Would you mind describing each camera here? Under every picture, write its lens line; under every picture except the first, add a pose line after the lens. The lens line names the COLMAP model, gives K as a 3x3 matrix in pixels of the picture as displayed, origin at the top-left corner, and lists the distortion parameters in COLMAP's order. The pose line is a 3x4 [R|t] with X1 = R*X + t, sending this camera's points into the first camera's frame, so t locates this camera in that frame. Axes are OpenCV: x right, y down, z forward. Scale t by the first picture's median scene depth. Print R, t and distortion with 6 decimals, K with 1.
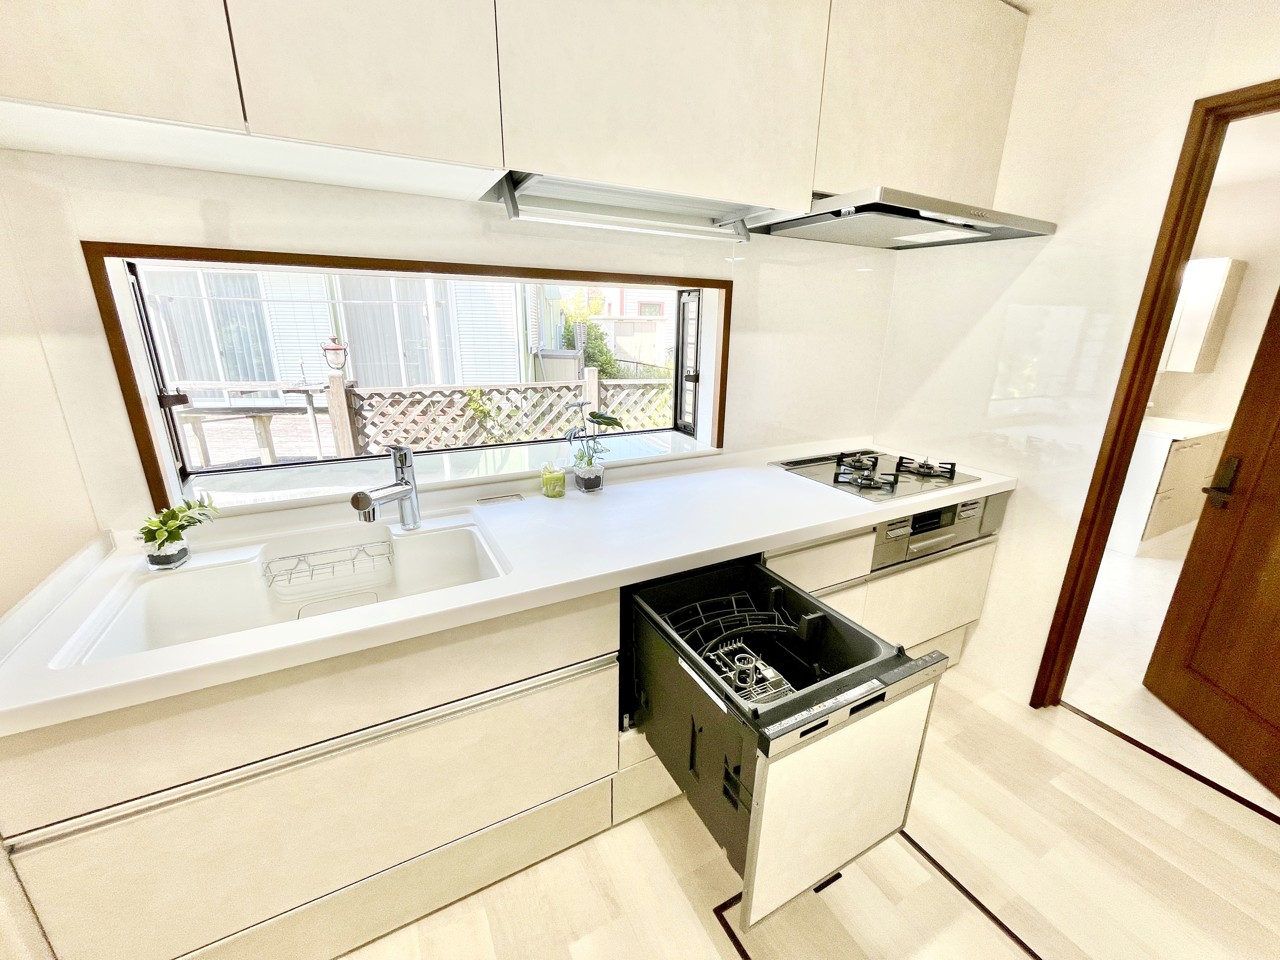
lens RADIAL K [[516.7, 0, 641.7], [0, 516.7, 482.7], [0, 0, 1]] dist [-0.003316, 0.000246]
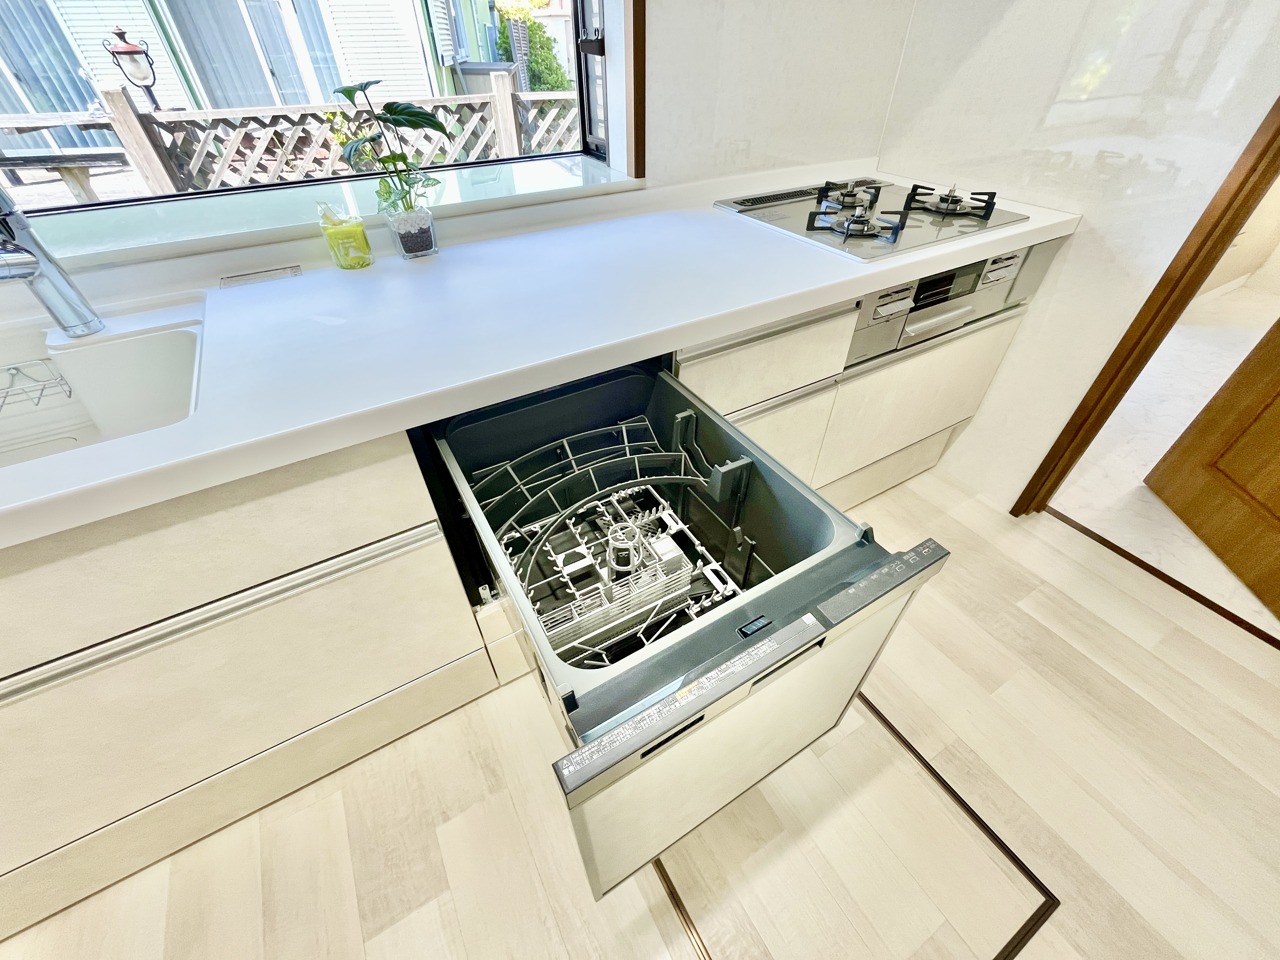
lens RADIAL K [[516.7, 0, 638.9], [0, 516.7, 483.0], [0, 0, 1]] dist [-0.003316, 0.000246]
pose [[0.998923, -0.042483, 0.018641, 0.138571], [0.031105, 0.911418, 0.410304, 0.017423], [-0.034421, -0.409282, 0.911758, 0.292866]]
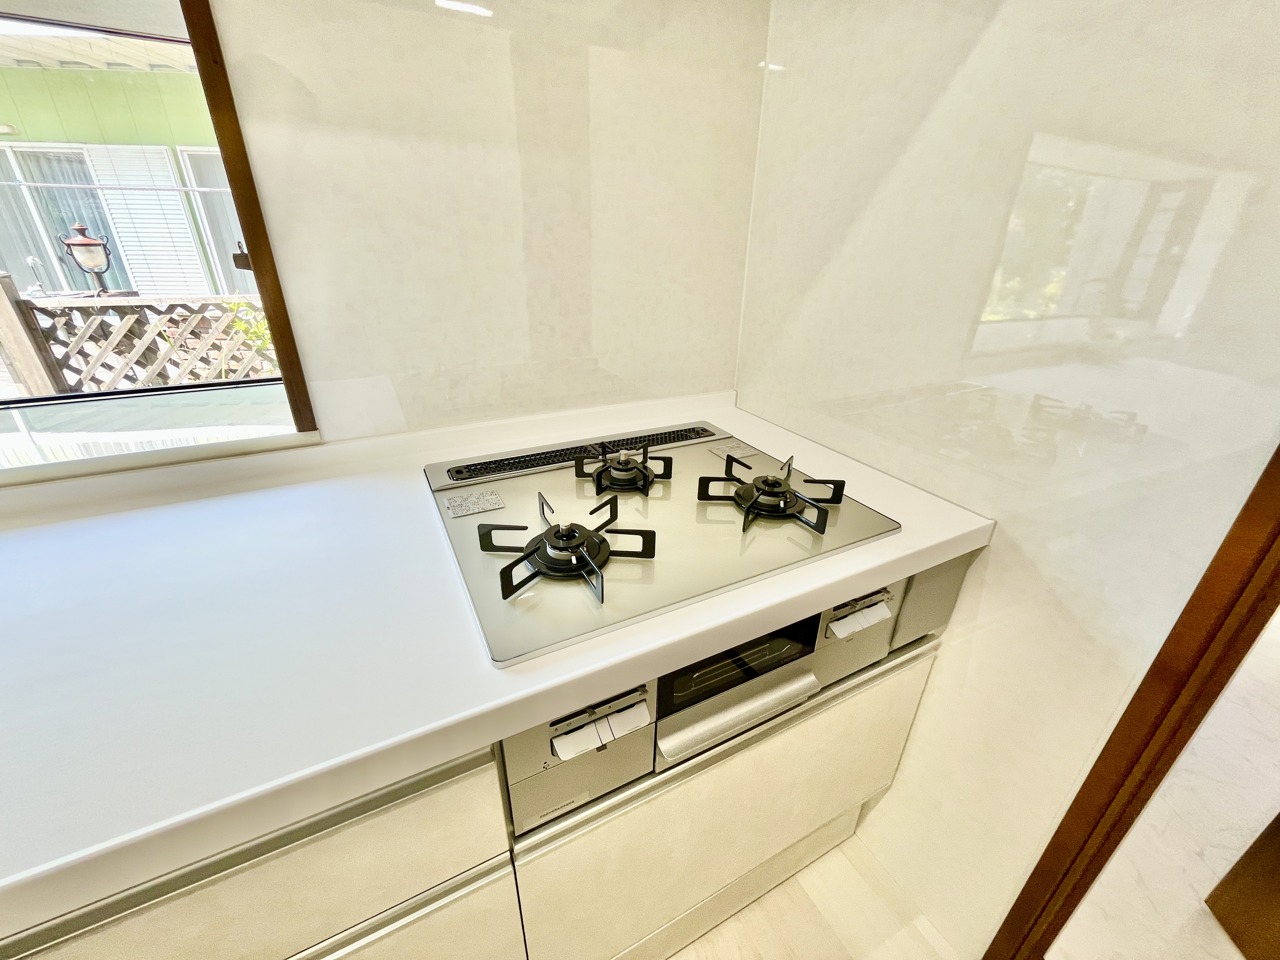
lens RADIAL K [[516.7, 0, 639.5], [0, 516.7, 480.3], [0, 0, 1]] dist [-0.003316, 0.000246]
pose [[0.999939, 0.007870, -0.007767, 0.494034], [-0.006697, 0.989982, 0.141038, -0.102678], [0.008799, -0.140977, 0.989974, 0.657769]]
